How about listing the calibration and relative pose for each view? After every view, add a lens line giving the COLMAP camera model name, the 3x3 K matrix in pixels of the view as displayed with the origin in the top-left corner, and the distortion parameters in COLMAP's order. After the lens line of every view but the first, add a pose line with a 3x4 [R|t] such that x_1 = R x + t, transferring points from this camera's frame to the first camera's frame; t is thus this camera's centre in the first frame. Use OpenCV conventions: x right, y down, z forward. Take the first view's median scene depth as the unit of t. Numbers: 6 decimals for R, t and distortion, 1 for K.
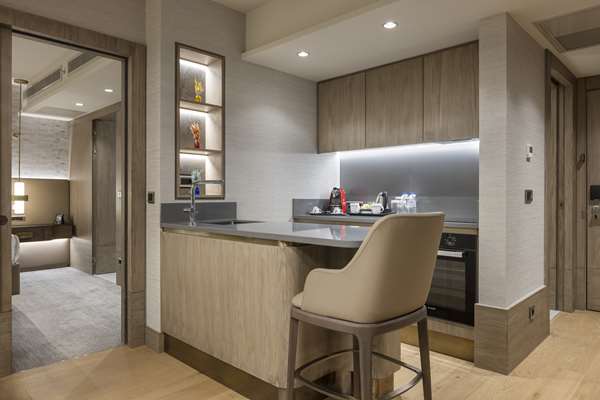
lens RADIAL K [[407.1, 0, 300.0], [0, 407.1, 200.0], [0, 0, 1]] dist [-0.001086, 0.003720]
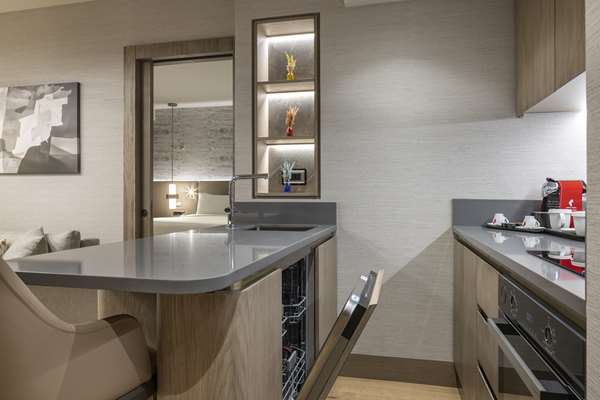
lens RADIAL K [[407.1, 0, 300.0], [0, 407.1, 200.0], [0, 0, 1]] dist [-0.001086, 0.003720]
pose [[0.517249, 0.003232, -0.855829, 0.409788], [-0.011652, 0.999927, -0.003266, 0.003625], [0.855756, 0.011662, 0.517249, 0.517214]]
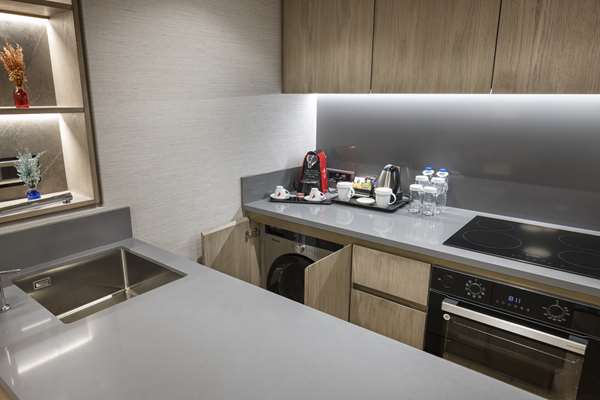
lens RADIAL K [[407.1, 0, 300.0], [0, 407.1, 200.0], [0, 0, 1]] dist [-0.001086, 0.003720]
pose [[0.994360, -0.023138, 0.103503, 0.005284], [-0.001953, 0.971751, 0.235999, -0.115711], [-0.106040, -0.234870, 0.966225, 0.442265]]
